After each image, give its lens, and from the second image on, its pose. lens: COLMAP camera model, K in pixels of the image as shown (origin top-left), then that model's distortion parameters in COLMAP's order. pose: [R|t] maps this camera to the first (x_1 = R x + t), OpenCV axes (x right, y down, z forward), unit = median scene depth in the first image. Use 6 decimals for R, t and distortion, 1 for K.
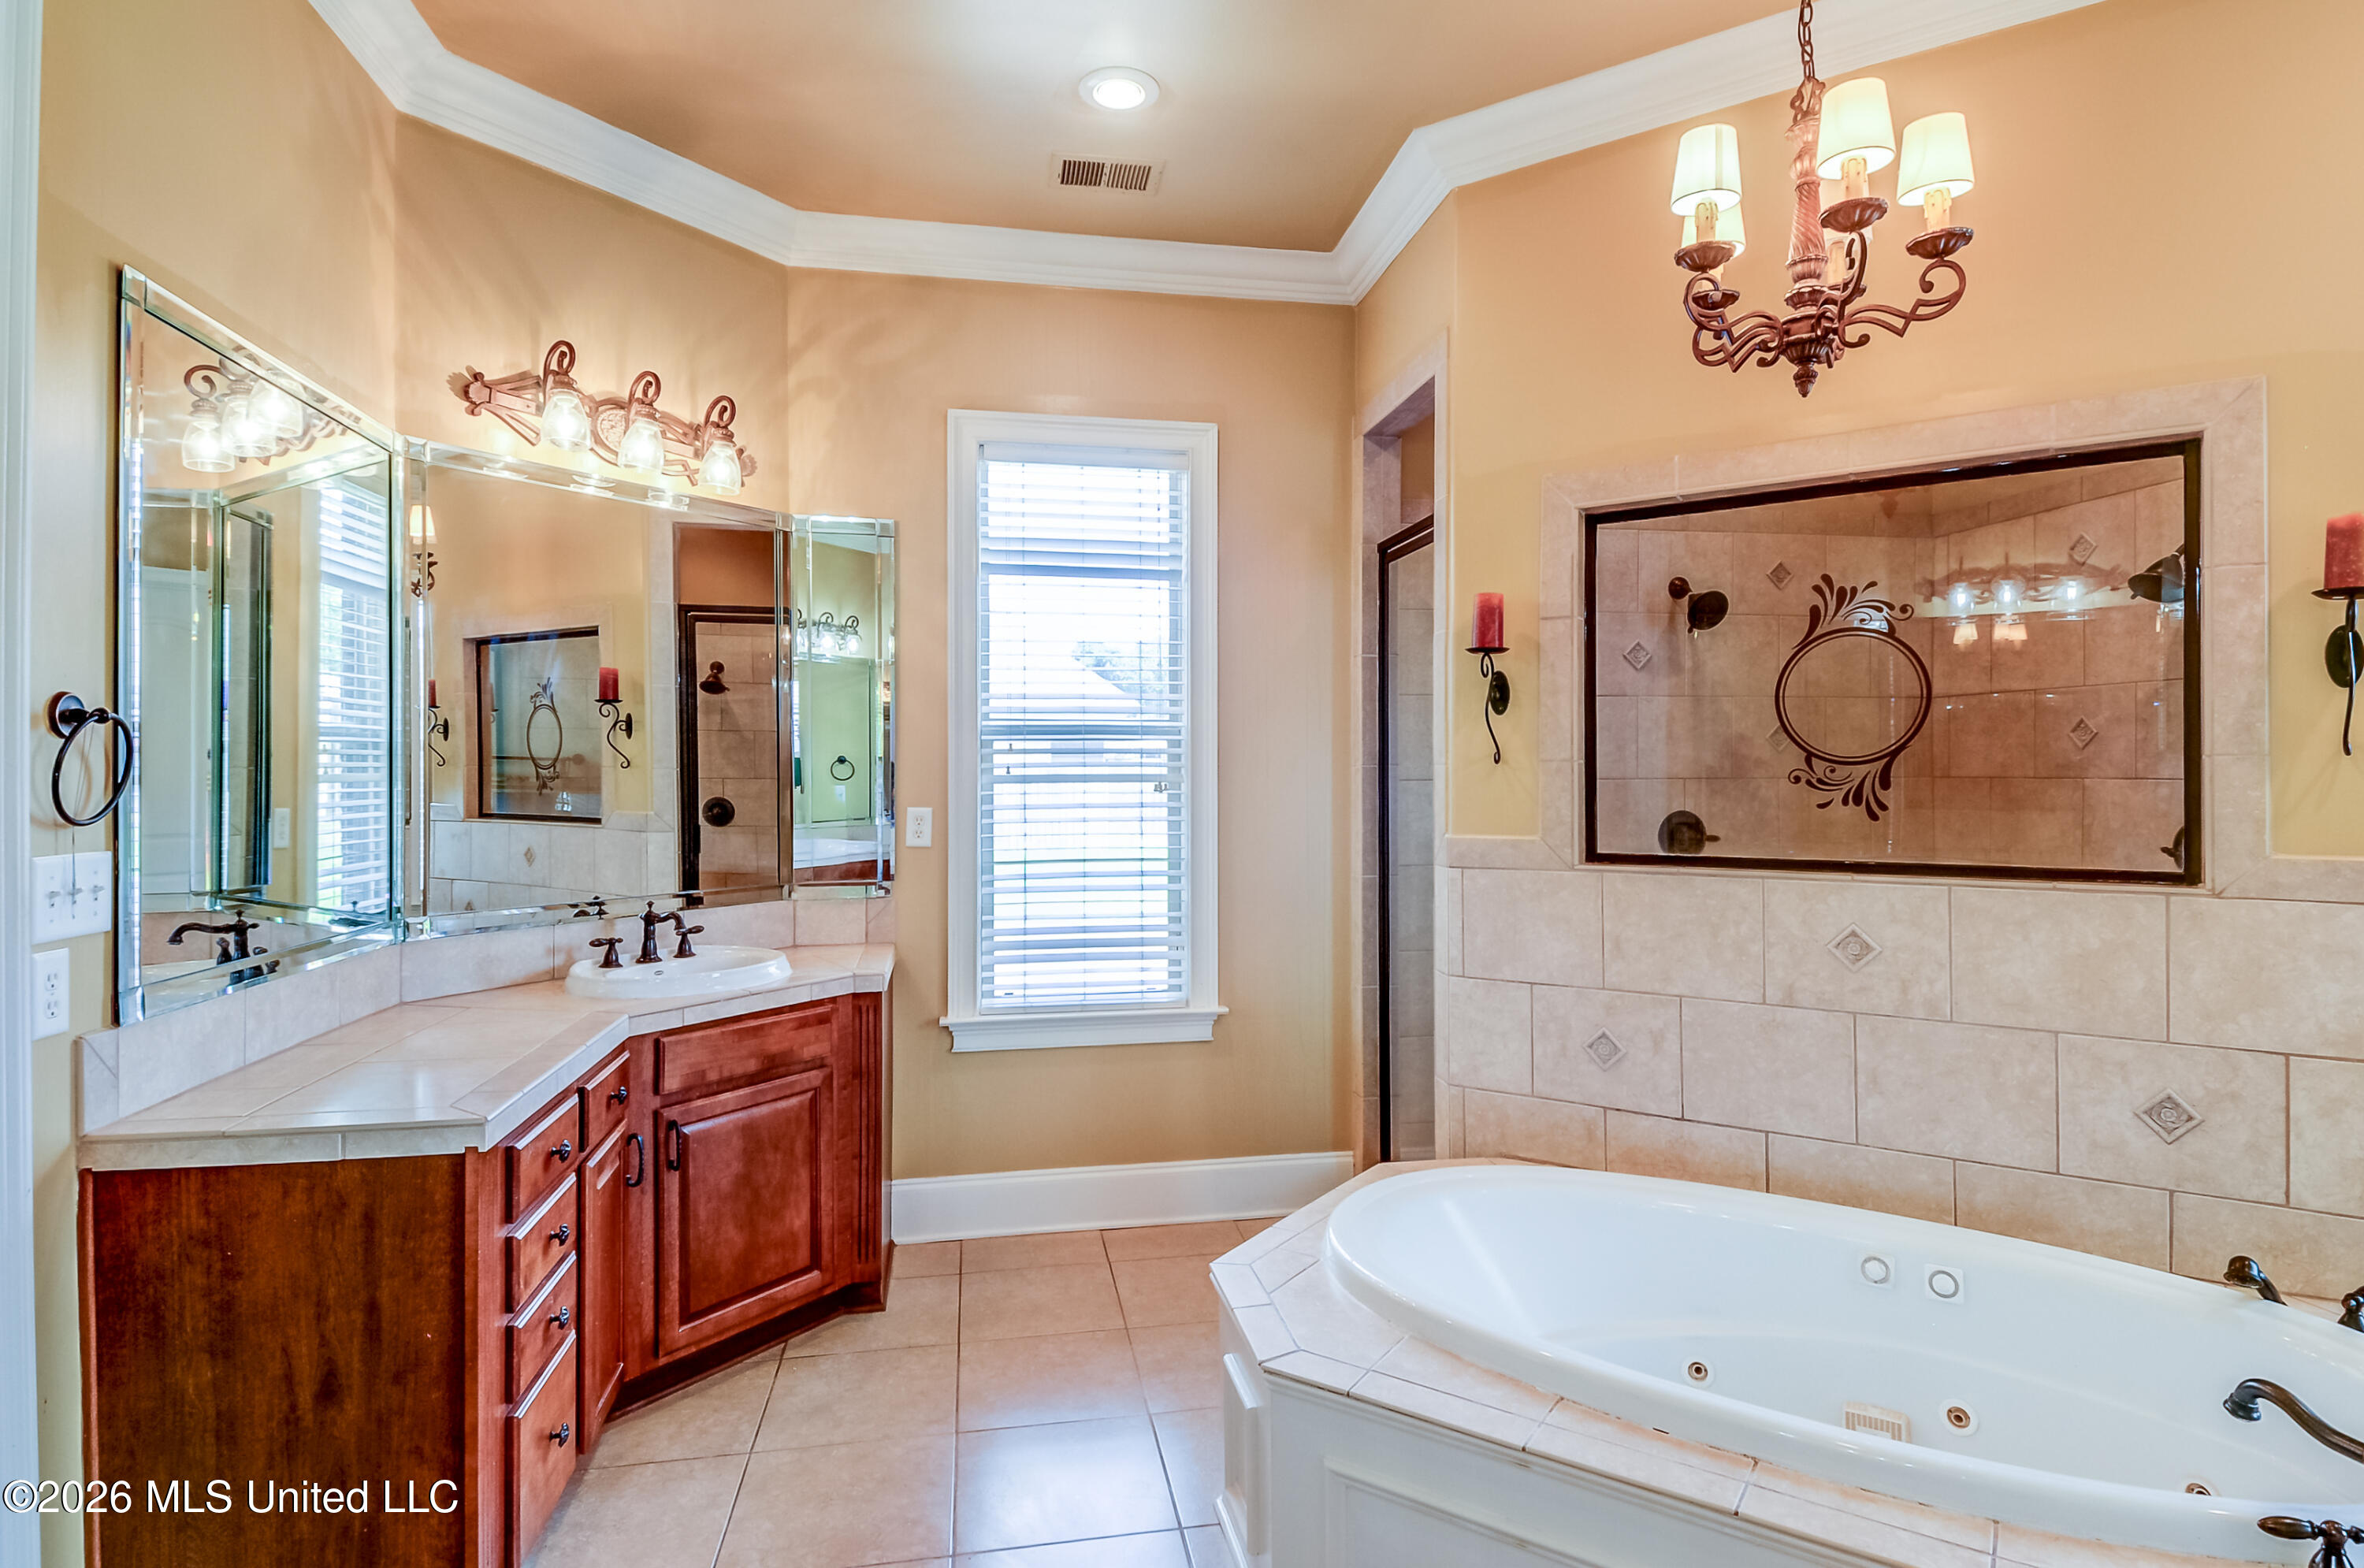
lens RADIAL K [[1222.3, 0, 1179.1], [0, 1222.3, 796.5], [0, 0, 1]] dist [0.082099, -0.054636]
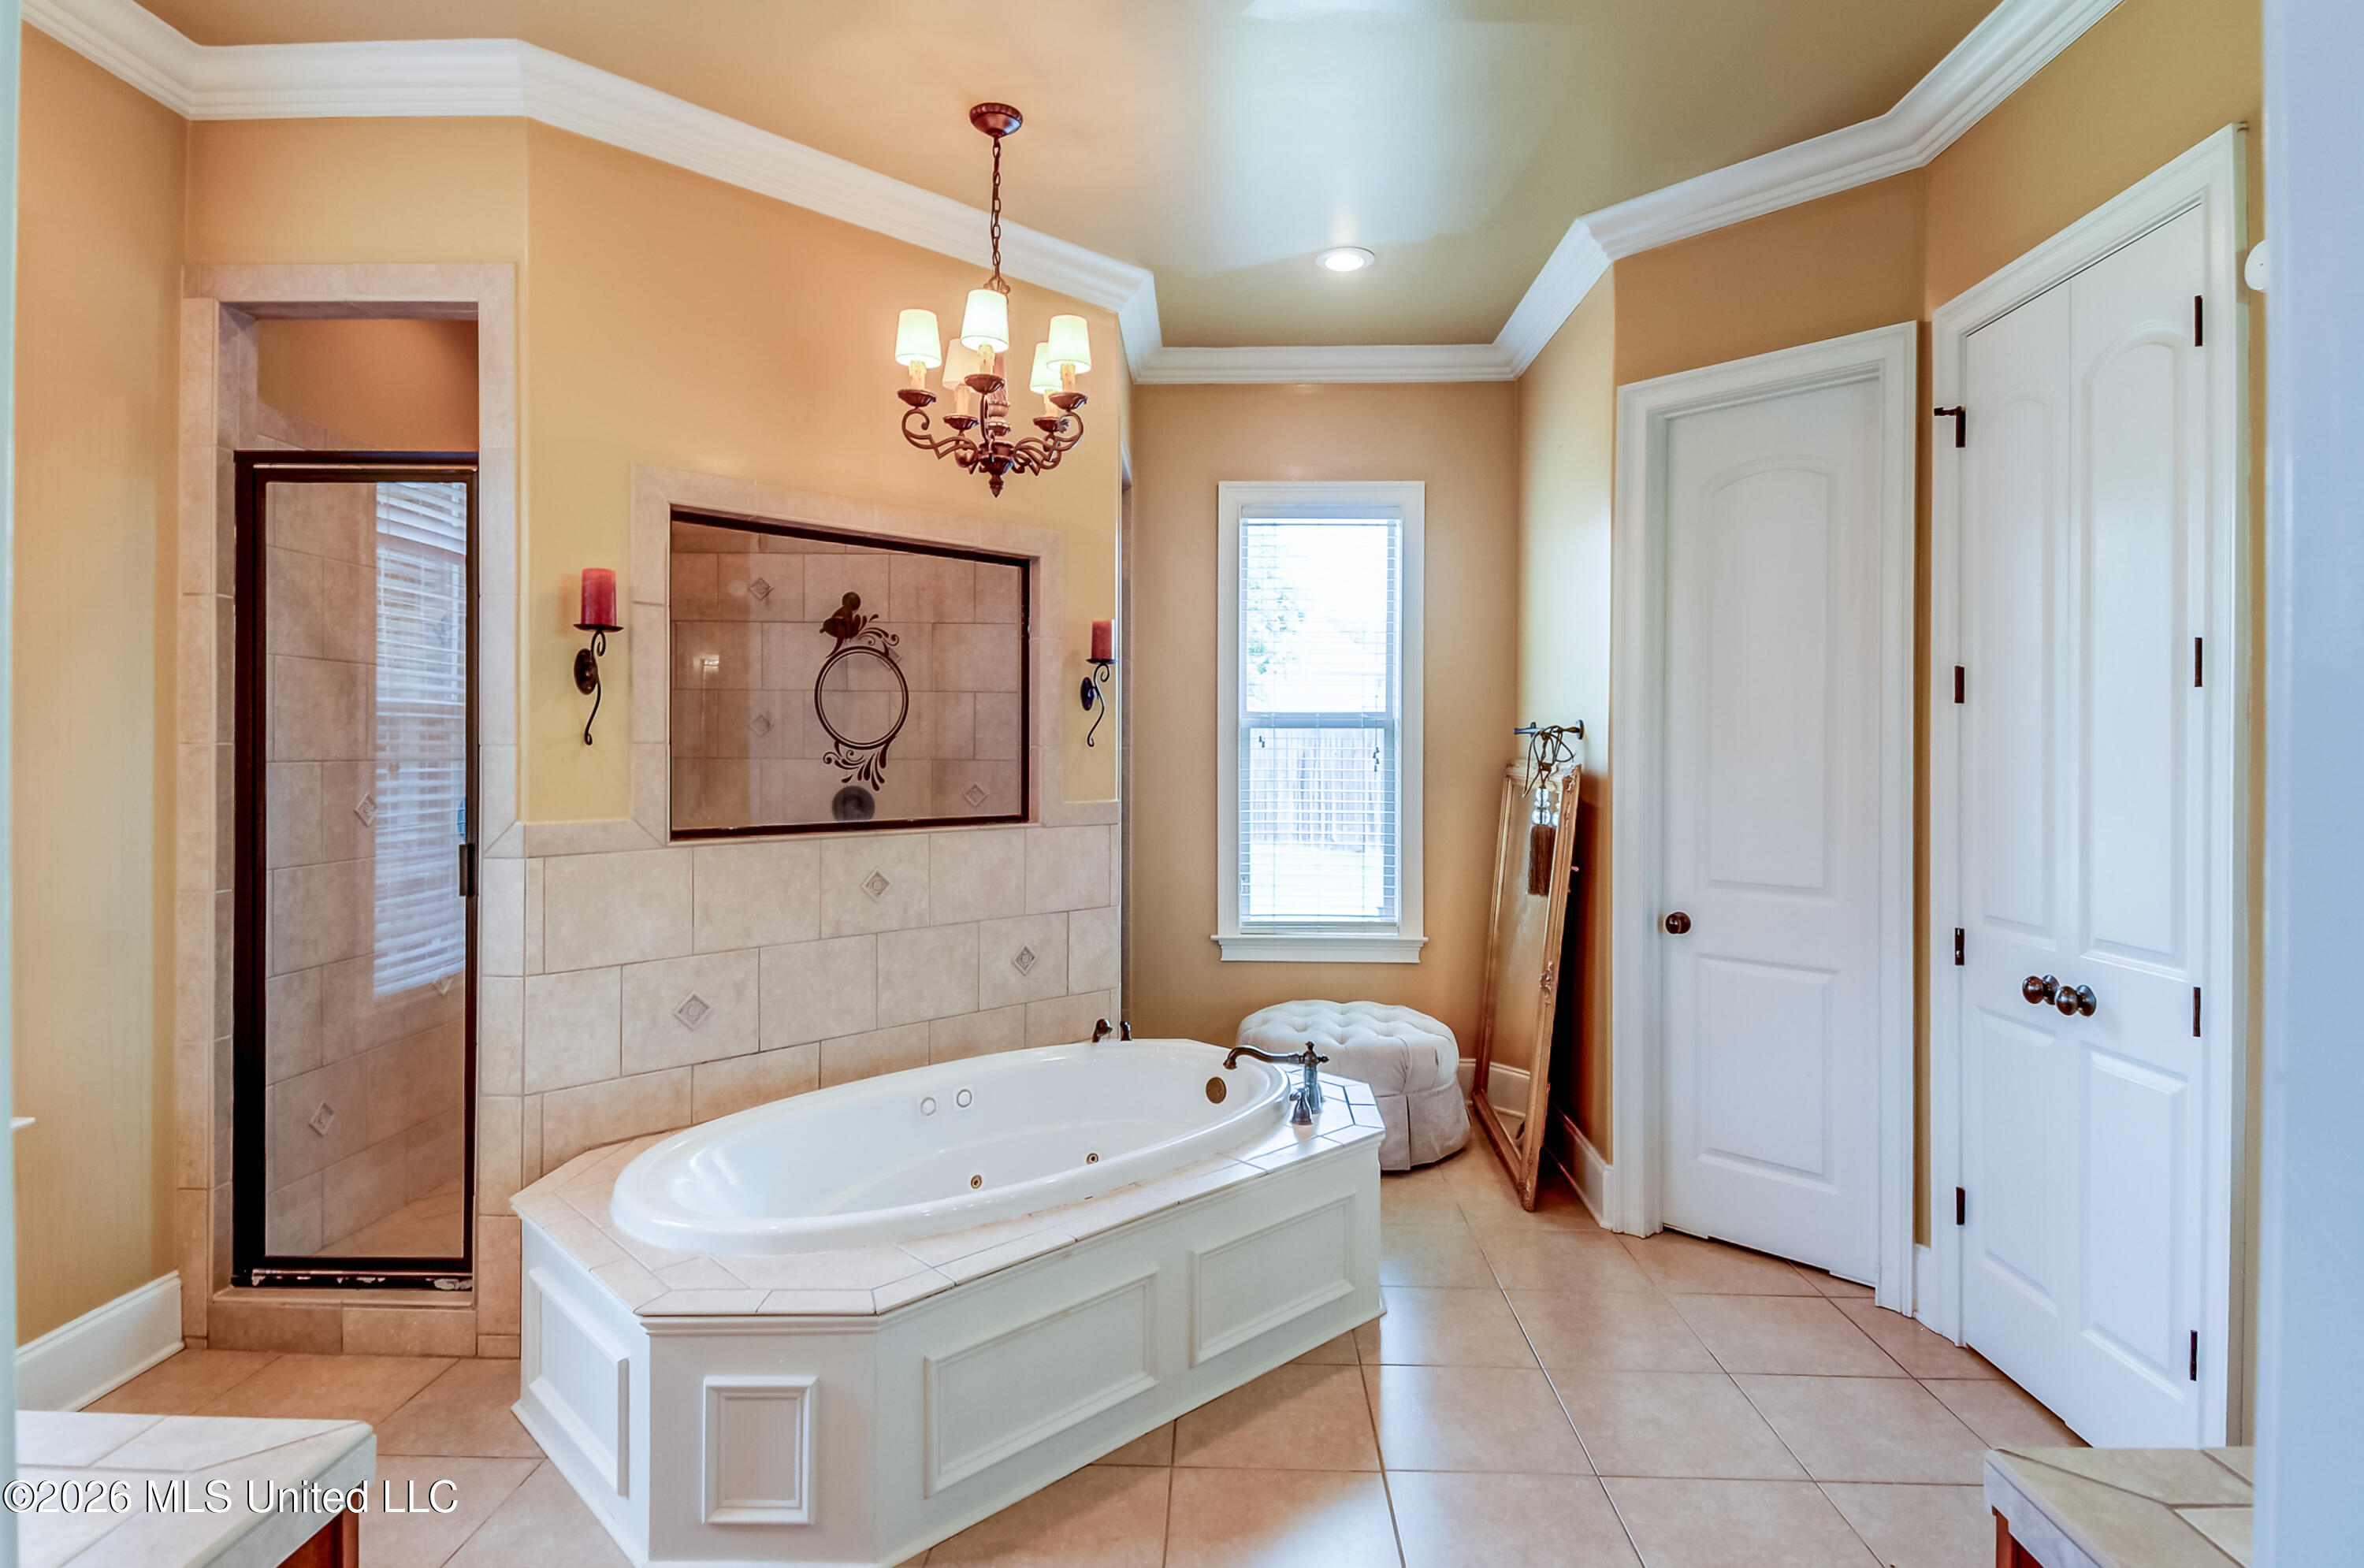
lens RADIAL K [[1251.2, 0, 1170.1], [0, 1251.2, 787.2], [0, 0, 1]] dist [0.037270, -0.001089]
pose [[0.211166, -0.024489, 0.977143, -0.692311], [0.017431, 0.999621, 0.021285, -0.007482], [-0.977295, 0.012538, 0.211513, 0.387566]]
